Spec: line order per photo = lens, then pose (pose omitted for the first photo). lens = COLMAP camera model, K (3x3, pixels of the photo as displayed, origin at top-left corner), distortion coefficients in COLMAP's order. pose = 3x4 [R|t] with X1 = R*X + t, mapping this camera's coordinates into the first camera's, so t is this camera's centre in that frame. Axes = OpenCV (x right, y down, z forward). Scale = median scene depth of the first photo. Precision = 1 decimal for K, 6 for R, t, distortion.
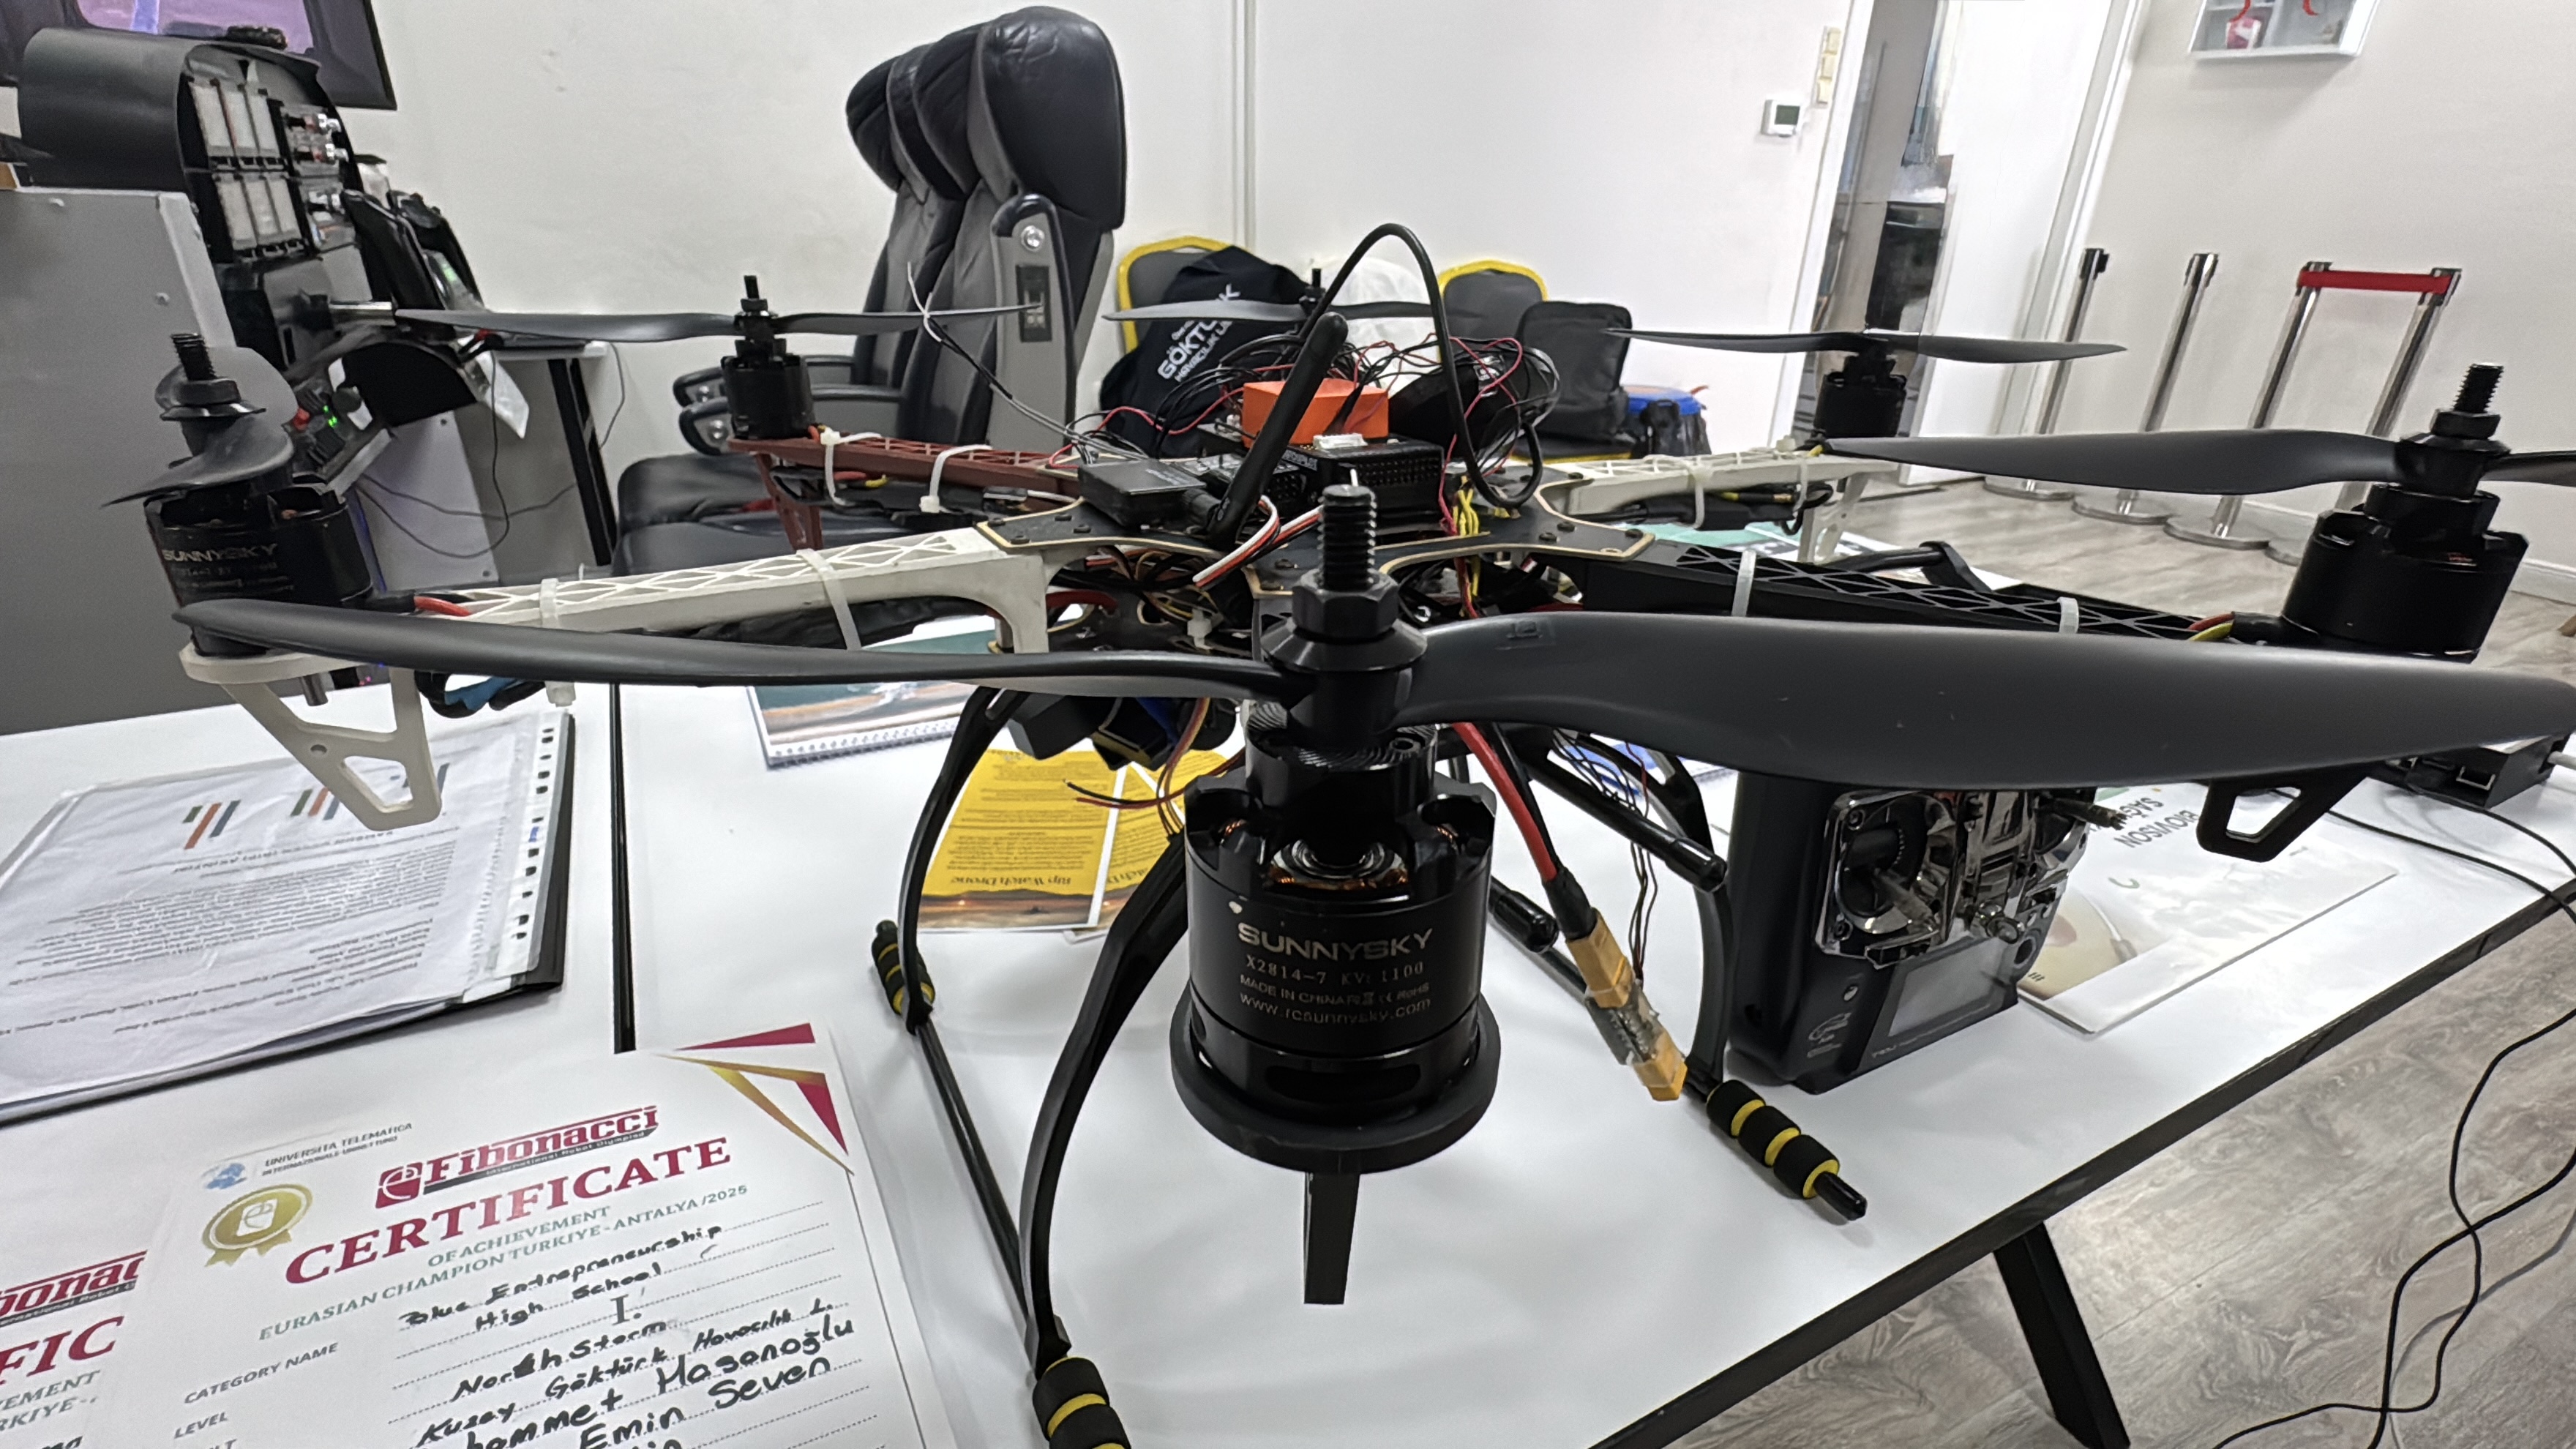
lens RADIAL K [[1181.3, 0, 1288.0], [0, 1181.3, 724.5], [0, 0, 1]] dist [-0.000717, 0.000087]
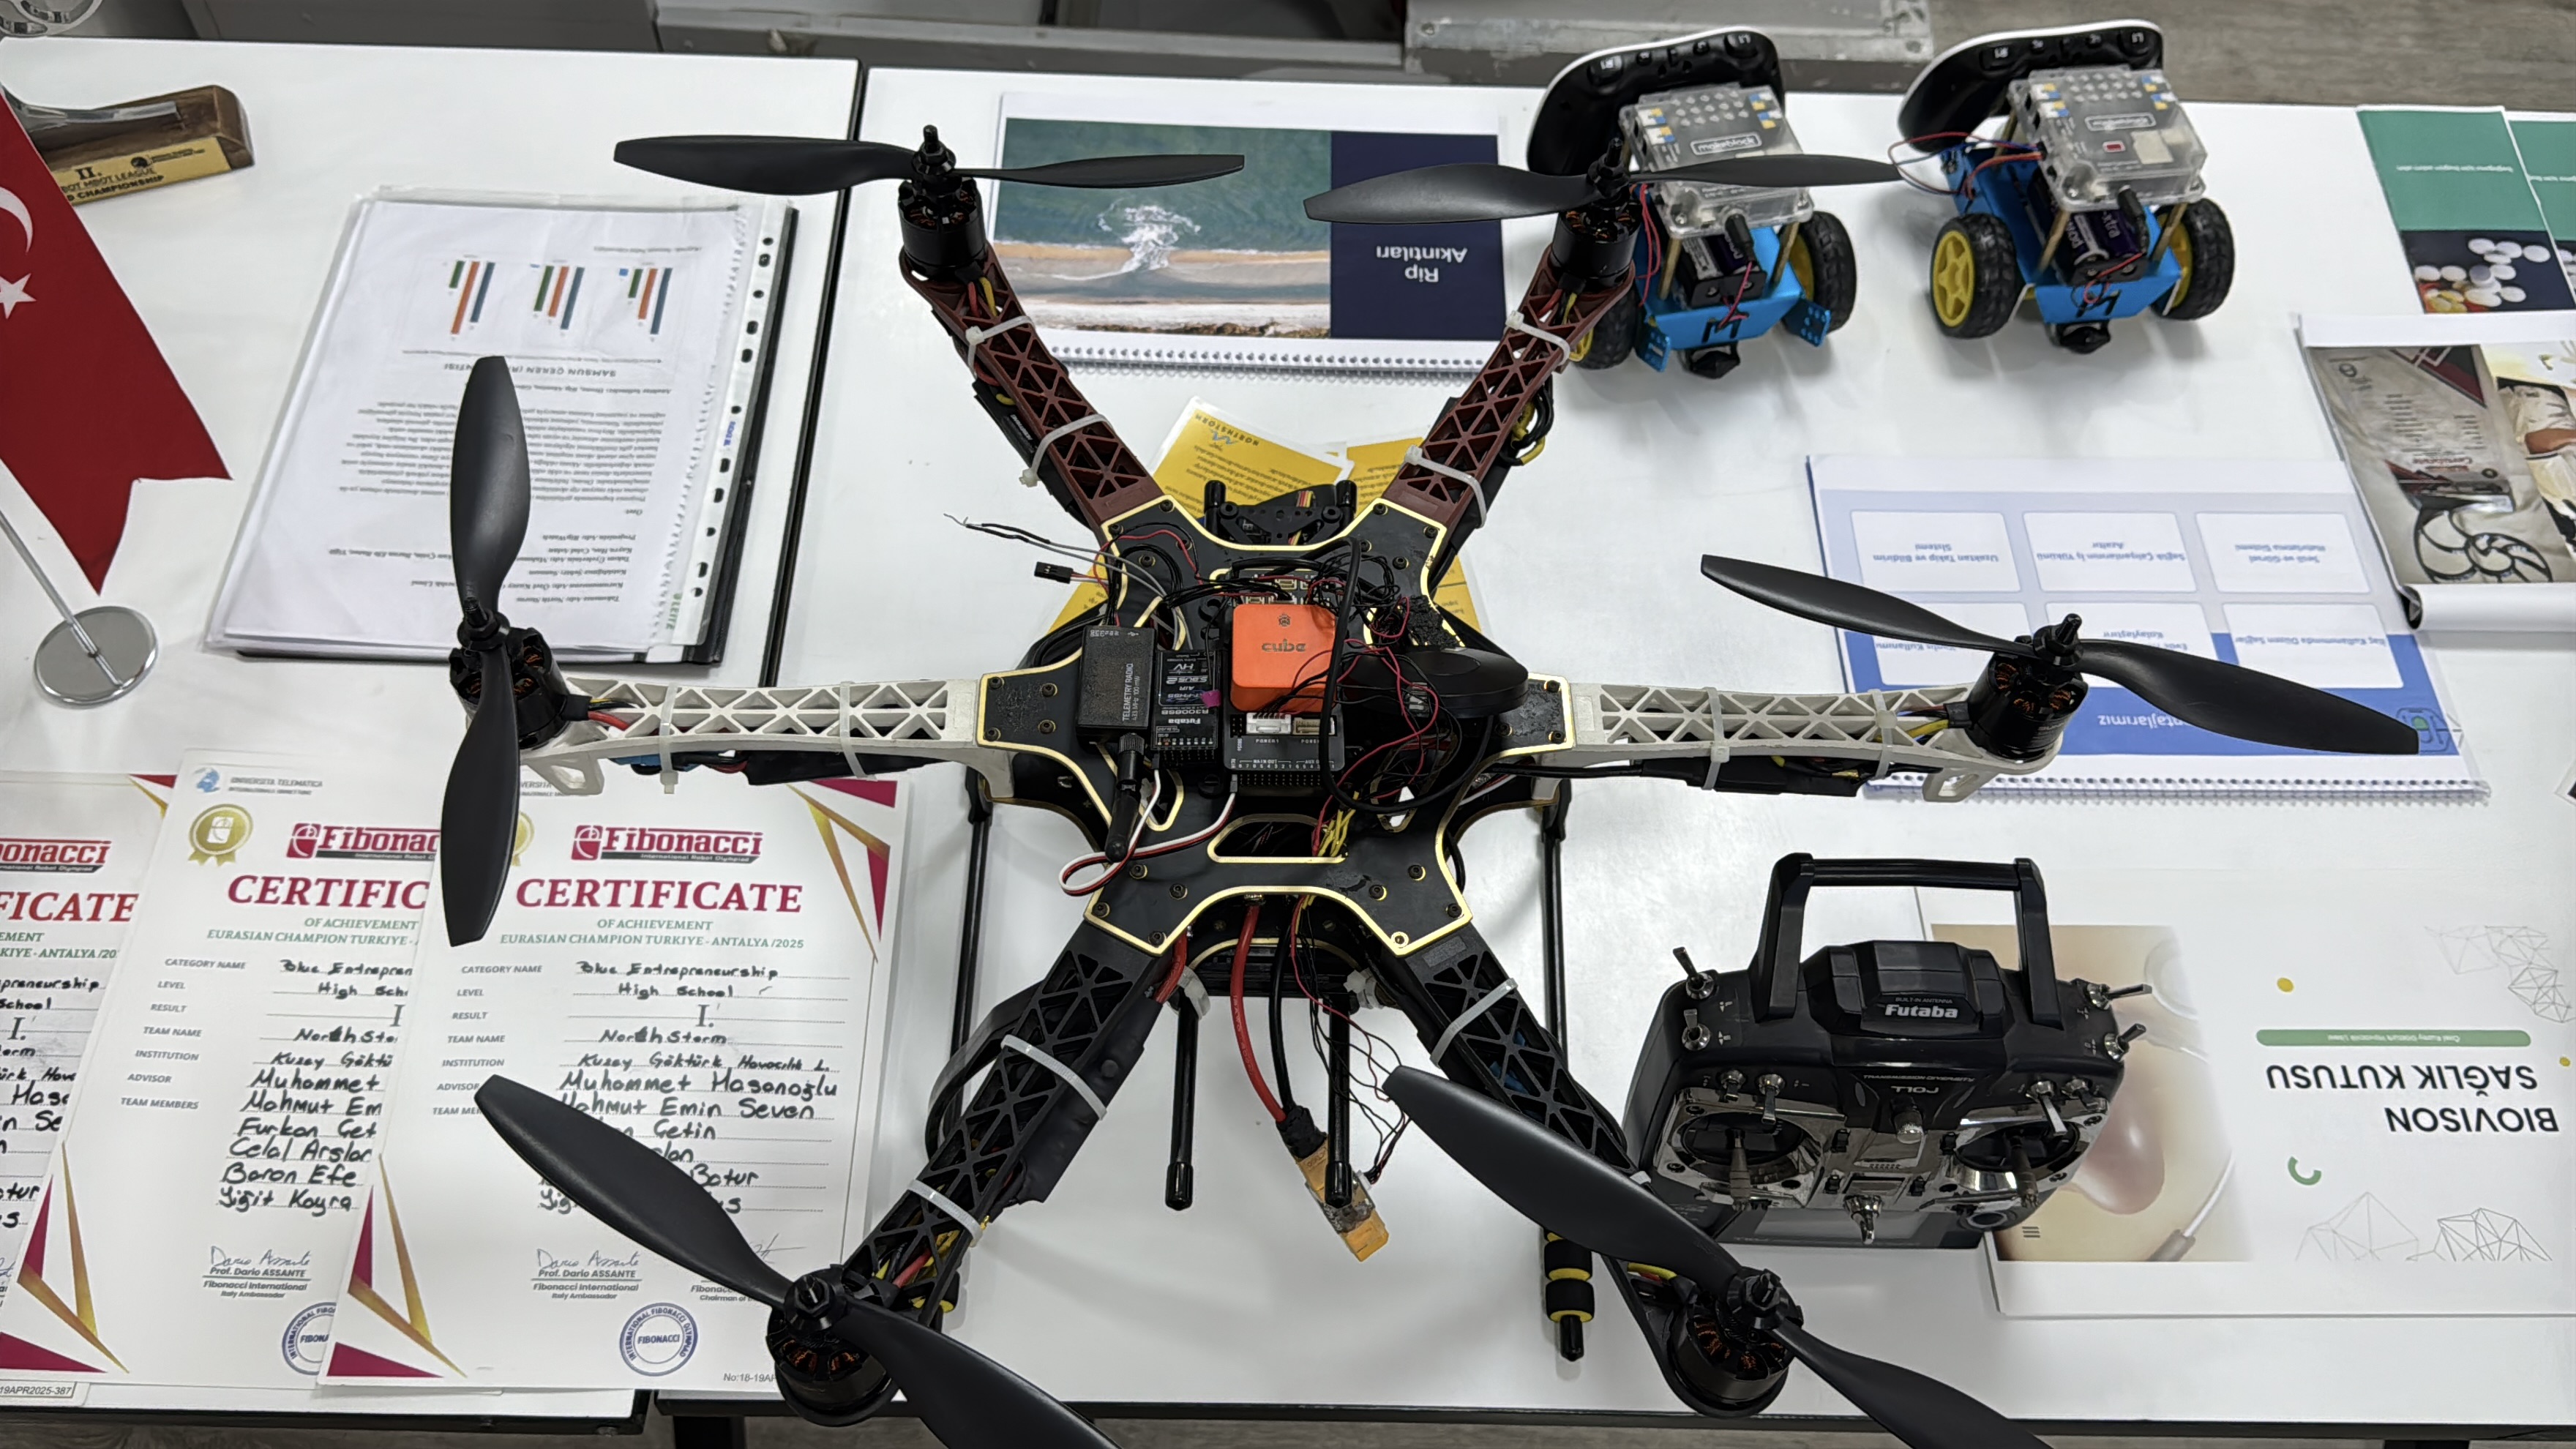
lens RADIAL K [[2289.6, 0, 1288.0], [0, 2289.6, 724.5], [0, 0, 1]] dist [0.132088, -0.004767]
pose [[0.877037, 0.404815, -0.258711, 0.611197], [-0.201883, 0.799198, 0.566150, -1.438672], [0.435947, -0.444305, 0.782651, -0.700160]]
